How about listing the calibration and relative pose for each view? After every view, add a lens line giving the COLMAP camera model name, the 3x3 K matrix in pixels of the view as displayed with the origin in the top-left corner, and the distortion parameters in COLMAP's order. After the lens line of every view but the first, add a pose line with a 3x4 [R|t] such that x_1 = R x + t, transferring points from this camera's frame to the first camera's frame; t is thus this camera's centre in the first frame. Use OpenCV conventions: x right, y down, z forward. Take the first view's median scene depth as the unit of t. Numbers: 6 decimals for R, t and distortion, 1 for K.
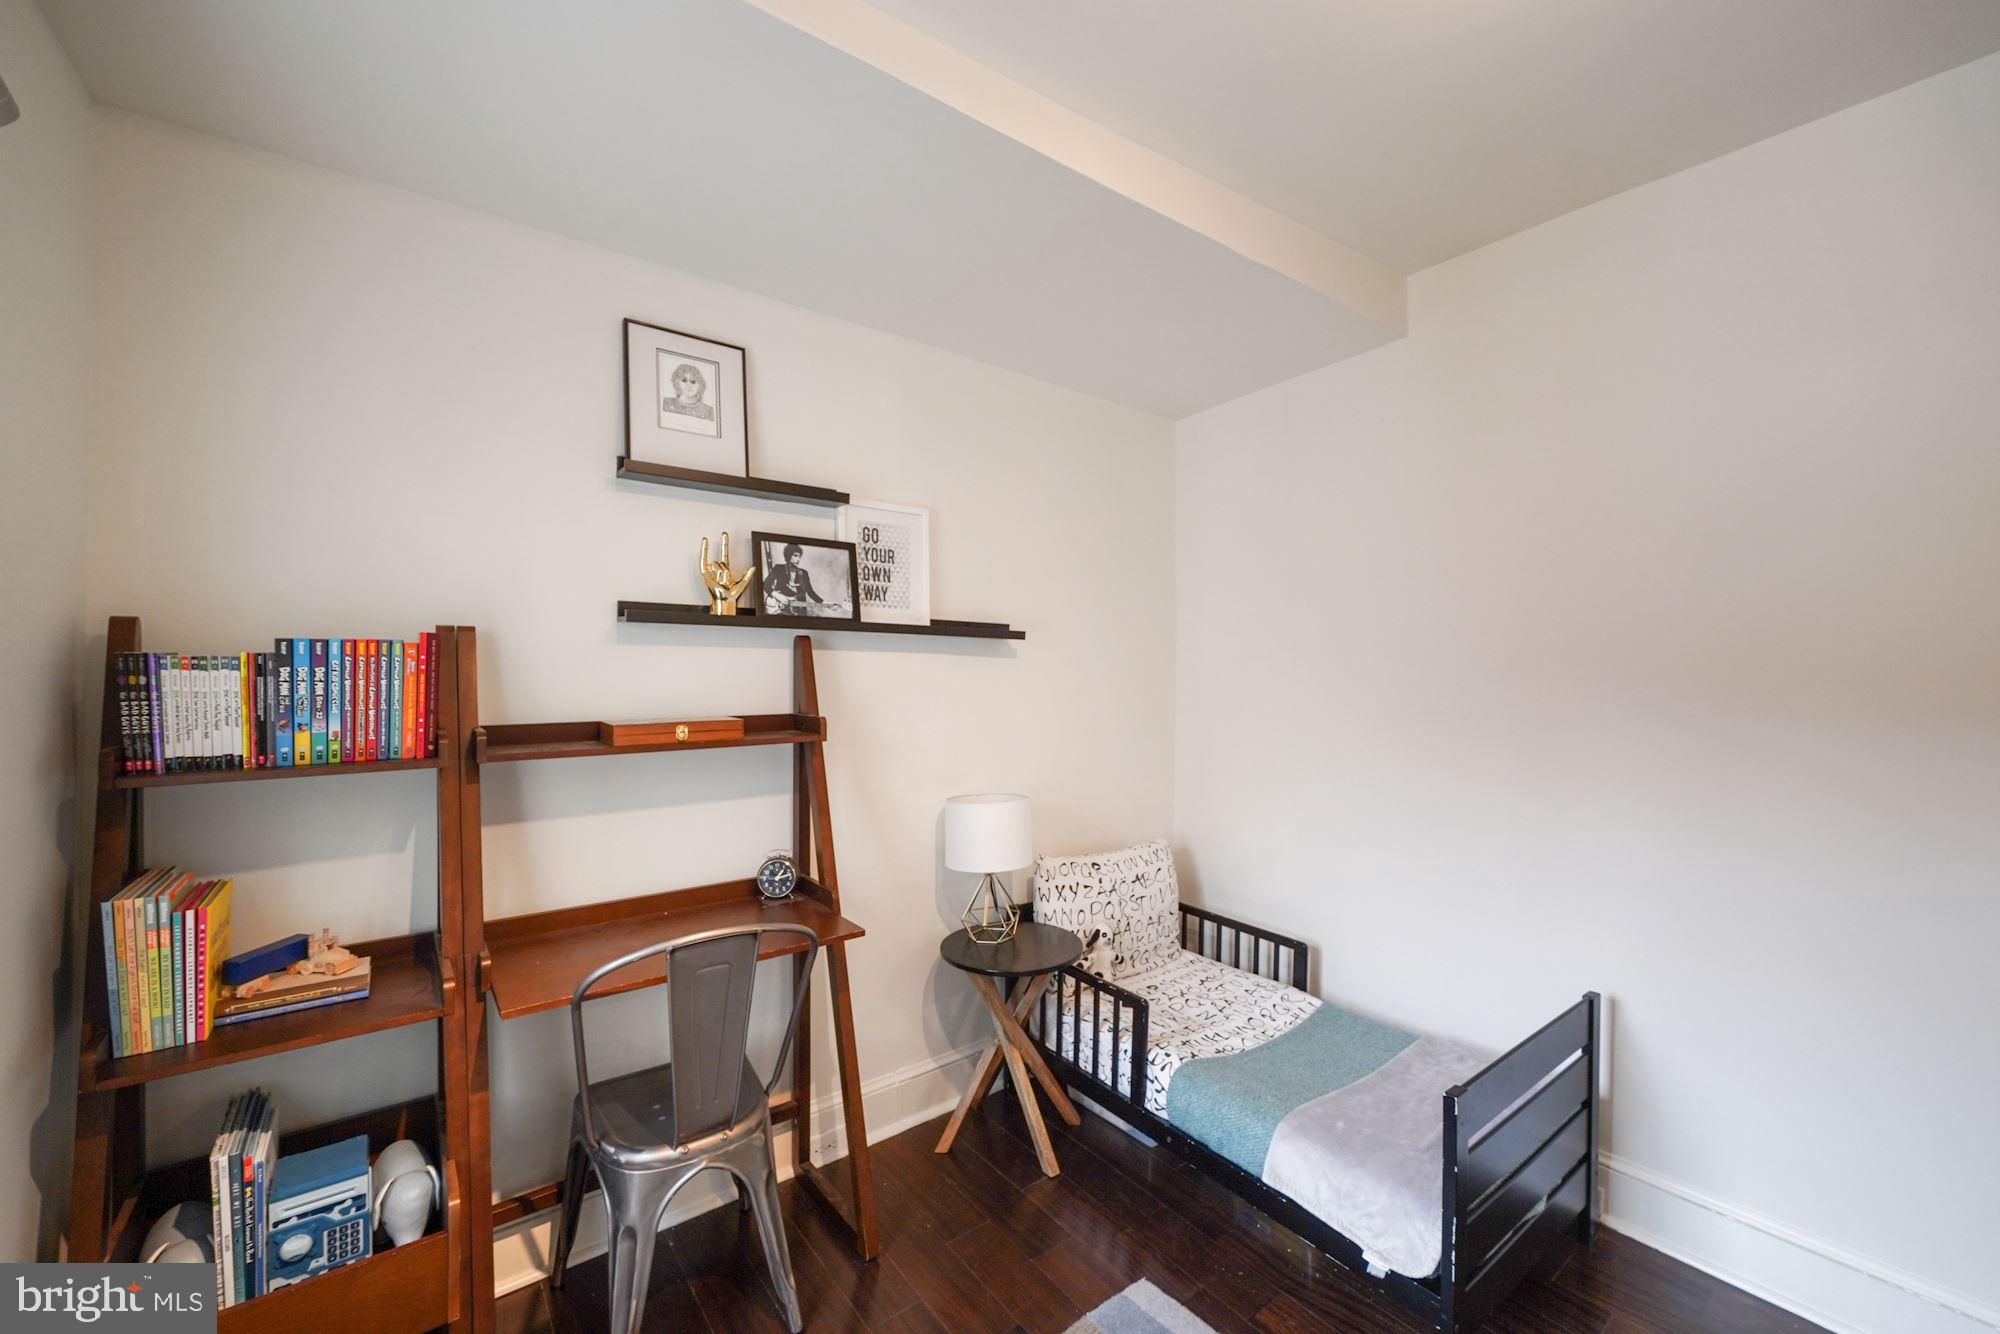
lens RADIAL K [[825.2, 0, 998.4], [0, 825.2, 668.2], [0, 0, 1]] dist [0.000989, 0.001775]
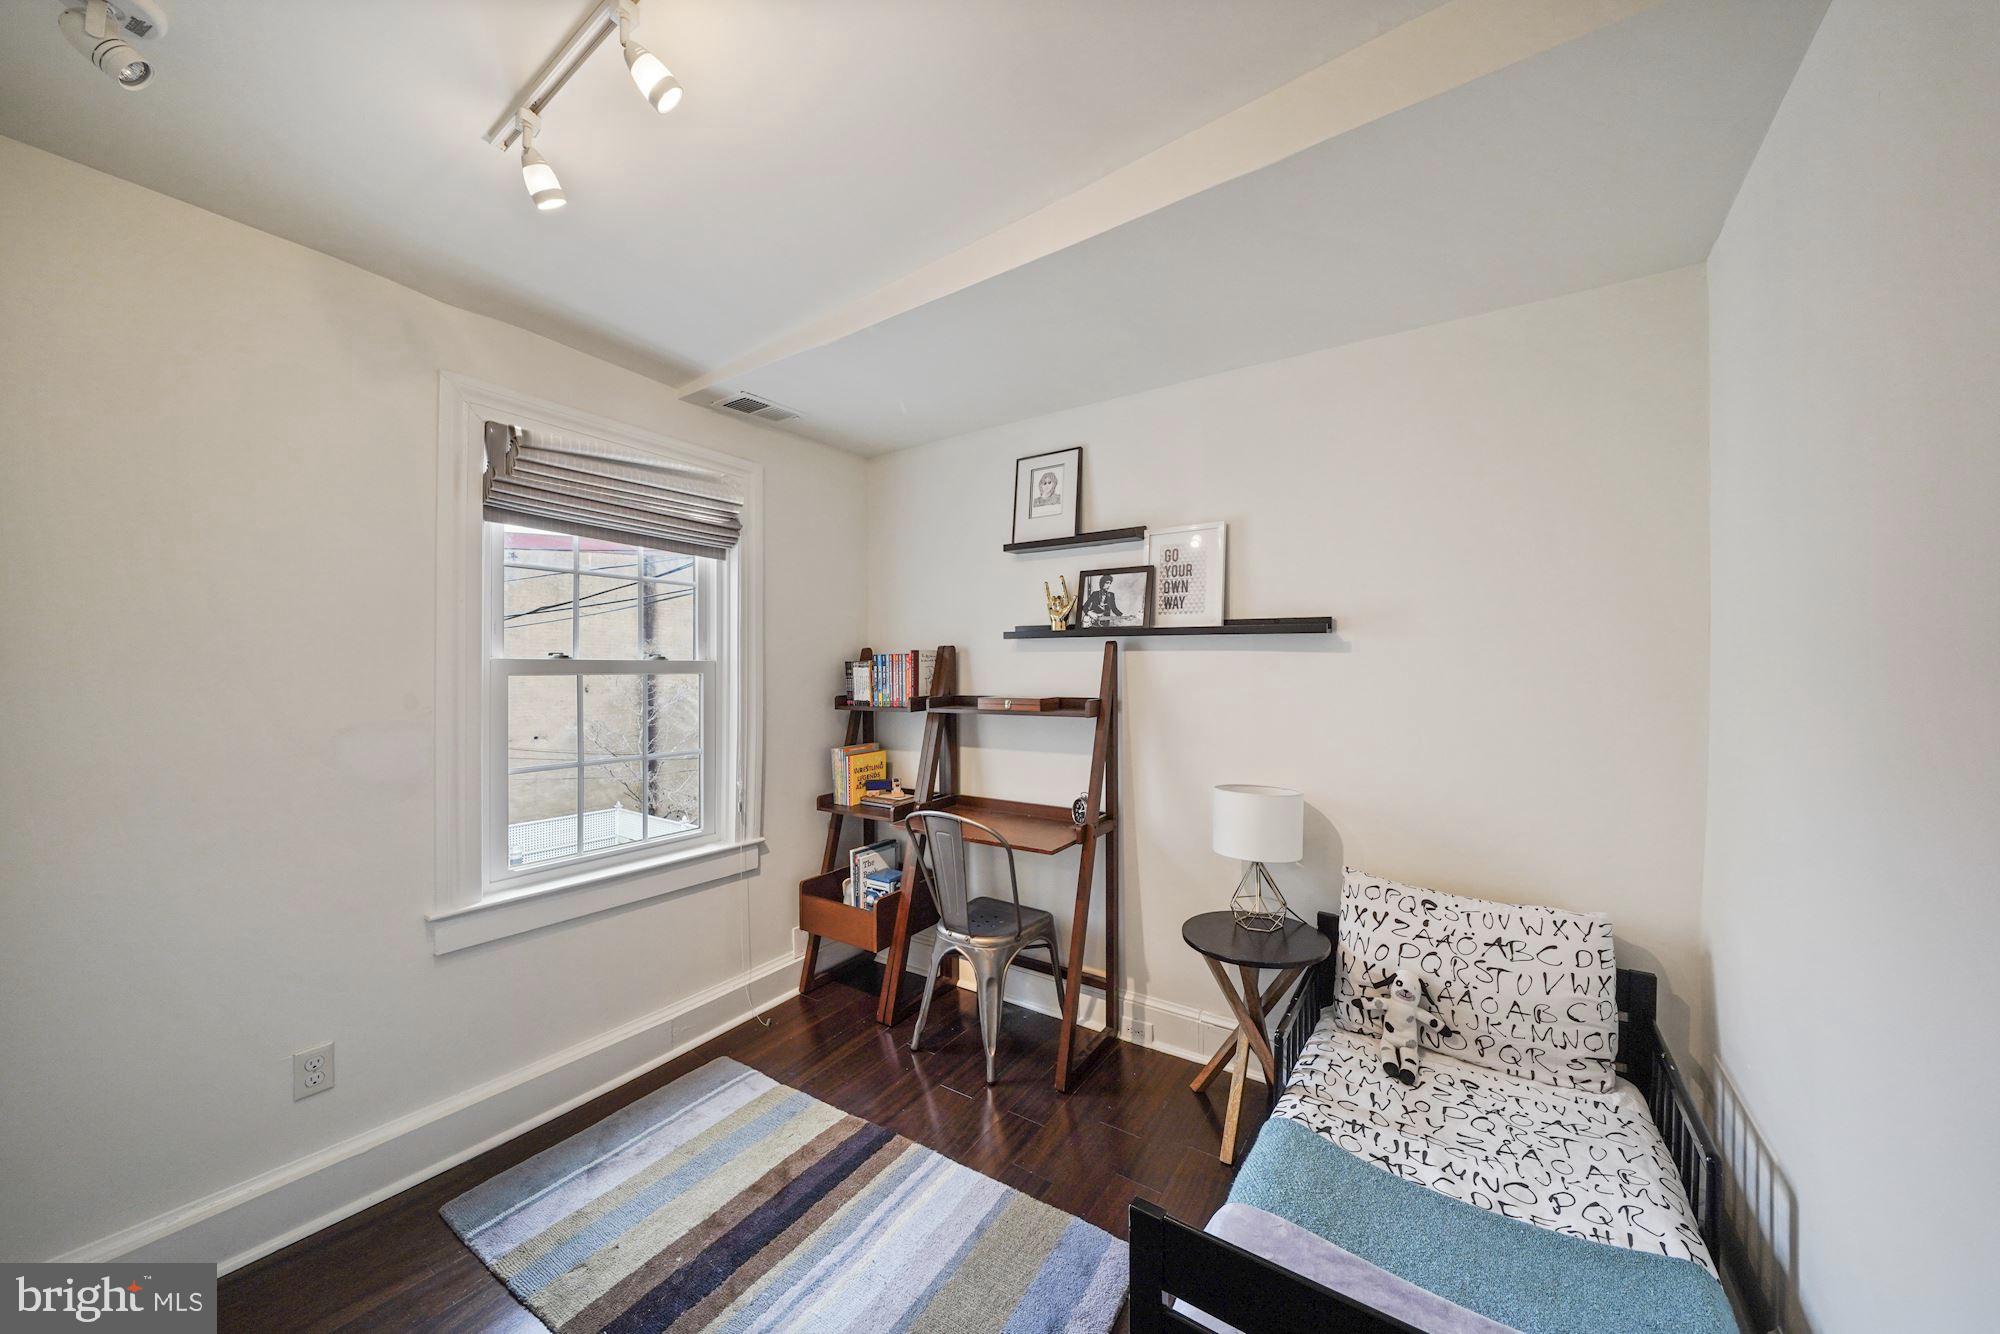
lens RADIAL K [[696.0, 0, 994.7], [0, 696.0, 671.7], [0, 0, 1]] dist [-0.006761, -0.000224]
pose [[0.286608, -0.000108, -0.958048, 0.801706], [0.003714, 0.999993, 0.000998, 0.008870], [0.958041, -0.003844, 0.286607, 0.484534]]
